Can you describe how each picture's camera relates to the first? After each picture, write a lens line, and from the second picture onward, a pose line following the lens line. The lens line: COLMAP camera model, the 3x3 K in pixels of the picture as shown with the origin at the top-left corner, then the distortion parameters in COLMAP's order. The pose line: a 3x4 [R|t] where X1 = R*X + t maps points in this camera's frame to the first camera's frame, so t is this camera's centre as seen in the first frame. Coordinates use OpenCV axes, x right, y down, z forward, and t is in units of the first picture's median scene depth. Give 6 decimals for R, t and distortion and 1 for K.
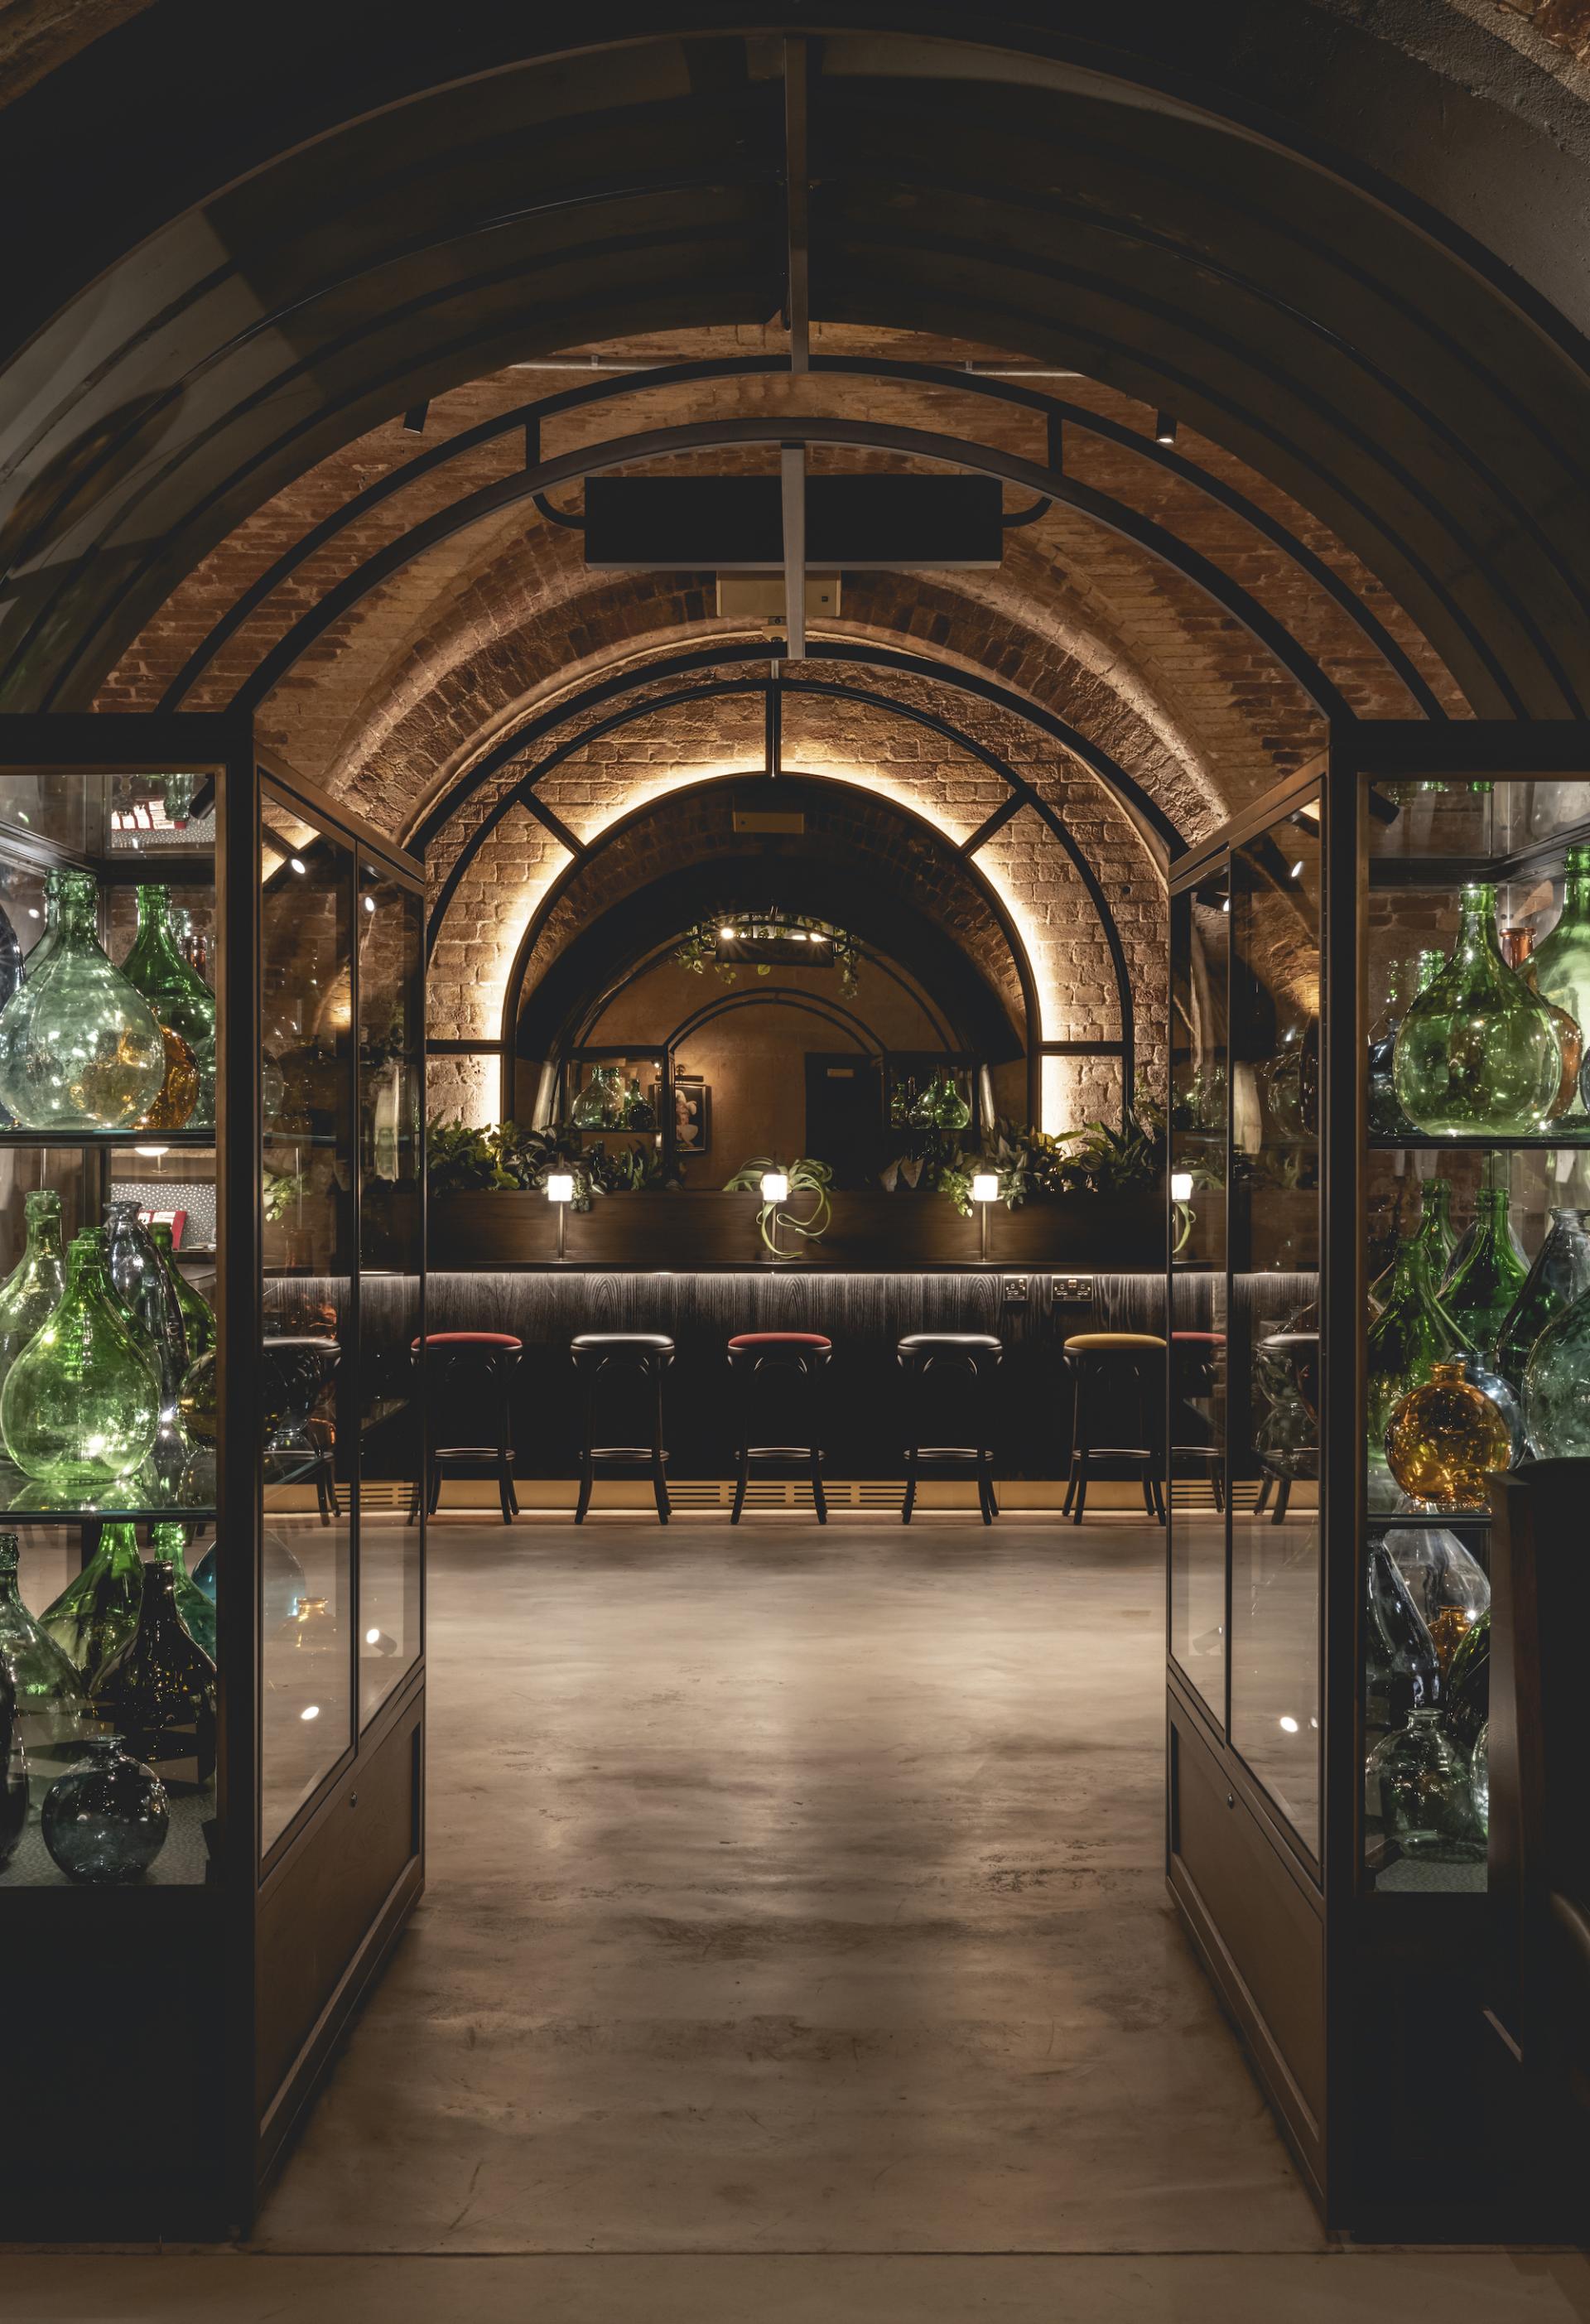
lens RADIAL K [[1320.2, 0, 795.0], [0, 1320.2, 1162.0], [0, 0, 1]] dist [0.000961, 0.000078]
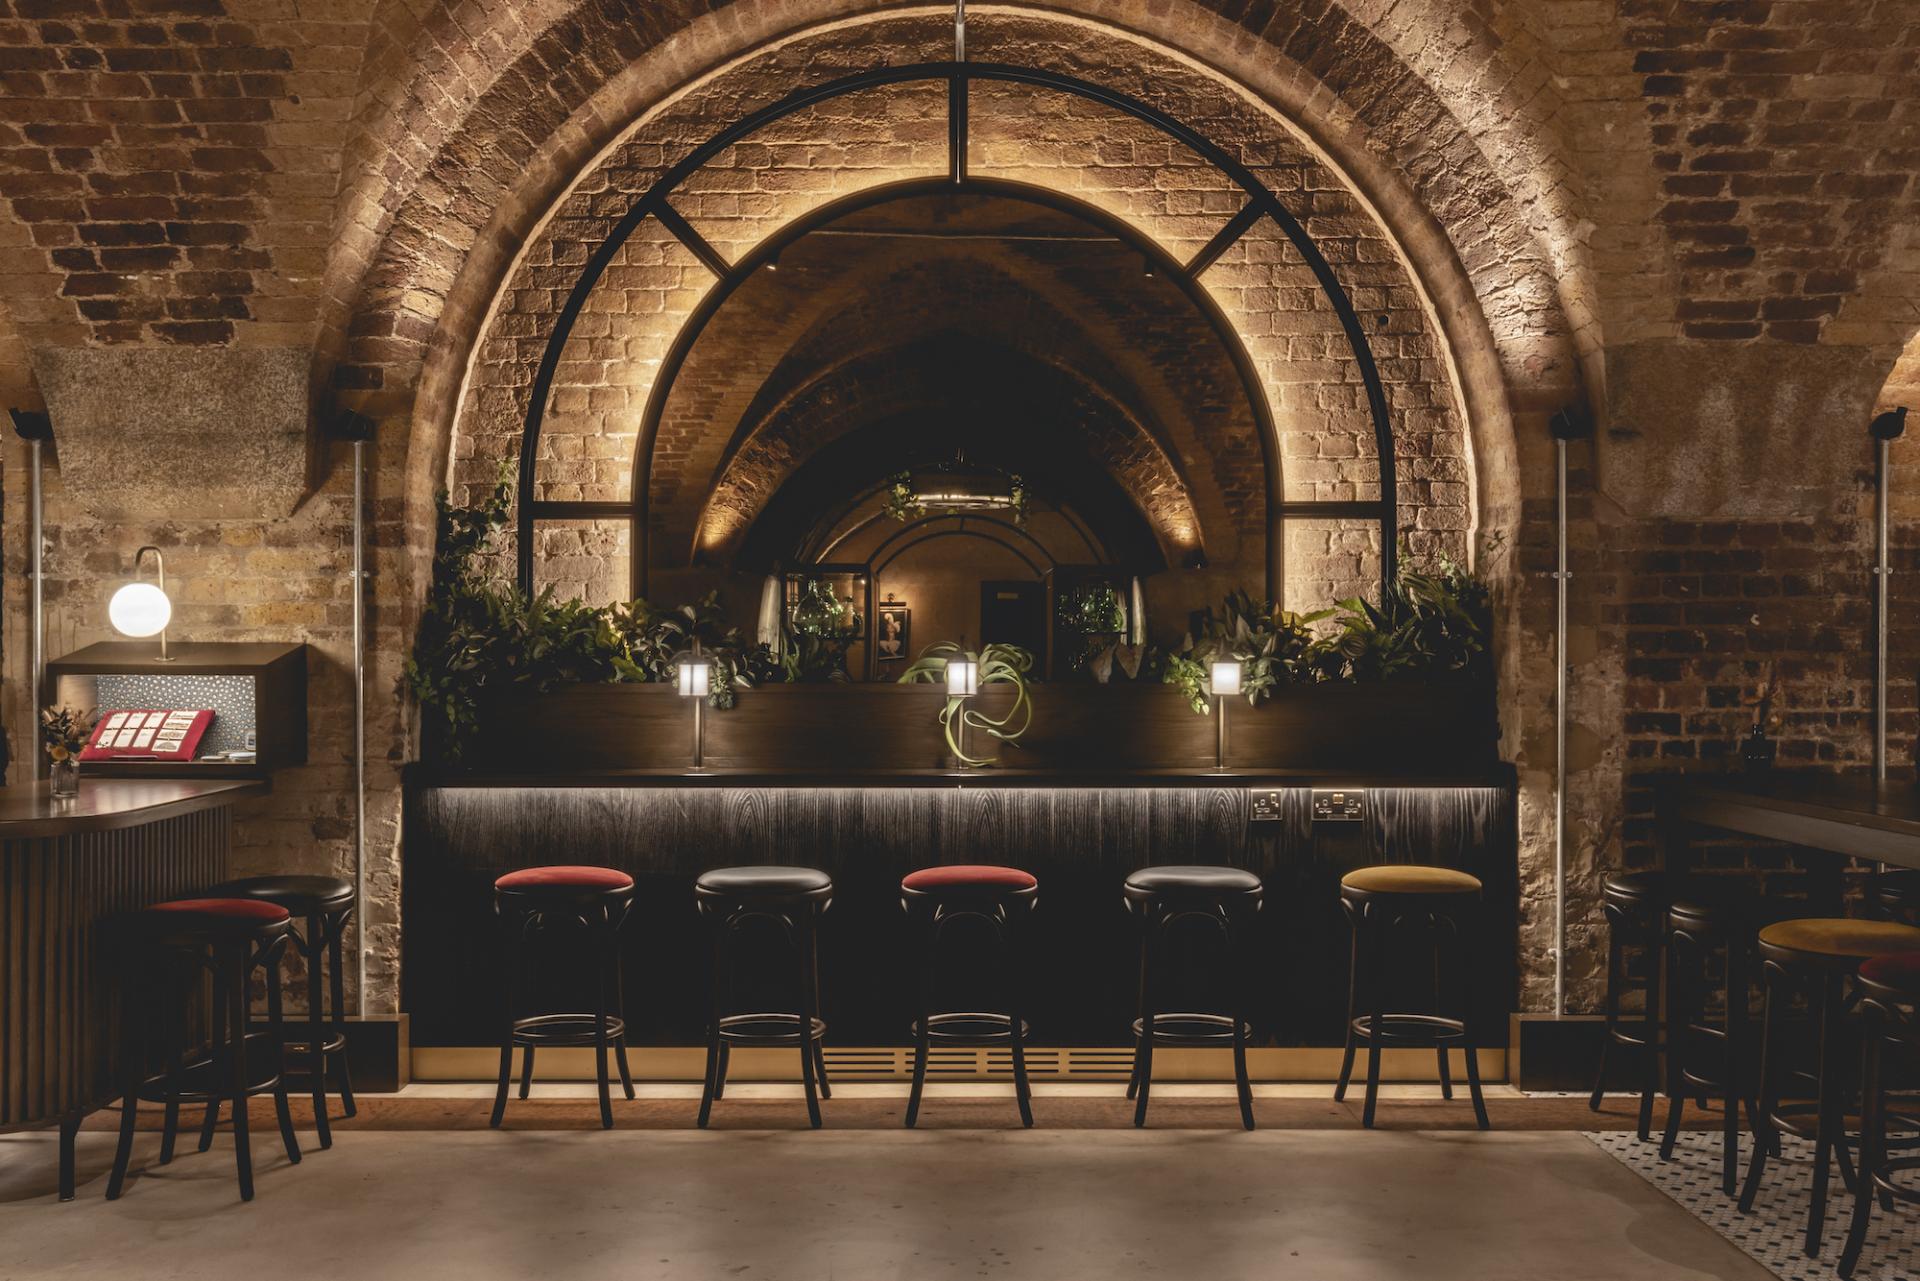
lens RADIAL K [[4763.1, 0, 960.0], [0, 4763.1, 640.5], [0, 0, 1]] dist [-0.029169, -0.366882]
pose [[0.999798, -0.002503, -0.019932, 0.041879], [0.002841, 0.999853, 0.016923, -0.053598], [0.019887, -0.016976, 0.999658, -1.923102]]
